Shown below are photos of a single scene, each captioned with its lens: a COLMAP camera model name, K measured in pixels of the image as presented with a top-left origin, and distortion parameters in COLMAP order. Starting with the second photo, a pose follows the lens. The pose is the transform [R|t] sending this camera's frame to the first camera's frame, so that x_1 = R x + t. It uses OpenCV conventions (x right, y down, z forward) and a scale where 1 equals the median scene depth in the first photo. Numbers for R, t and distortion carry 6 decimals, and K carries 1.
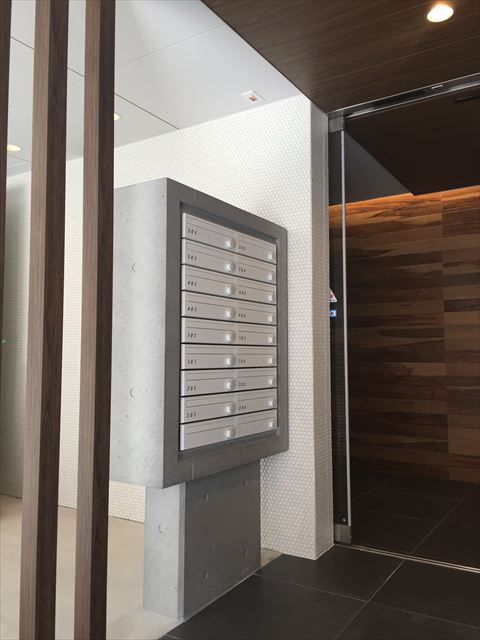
lens RADIAL K [[539.9, 0, 241.1], [0, 539.9, 322.2], [0, 0, 1]] dist [0.017372, 0.002014]
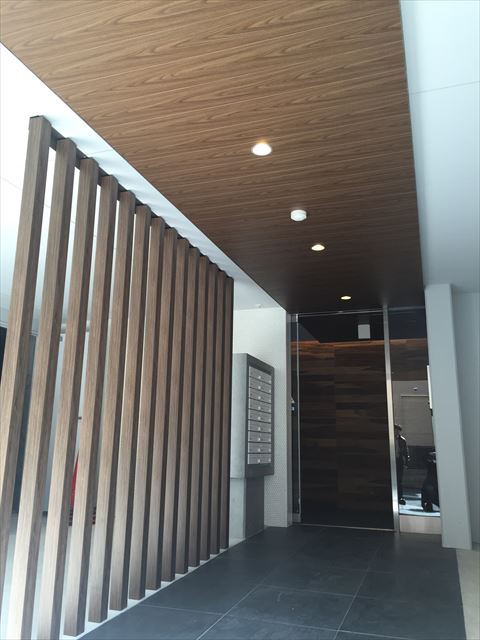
lens RADIAL K [[539.9, 0, 238.5], [0, 539.9, 319.3], [0, 0, 1]] dist [0.017372, 0.002014]
pose [[0.973065, 0.069924, 0.219669, -0.526461], [-0.031394, 0.984206, -0.174220, 0.014173], [-0.228382, 0.162631, 0.959892, -1.031127]]
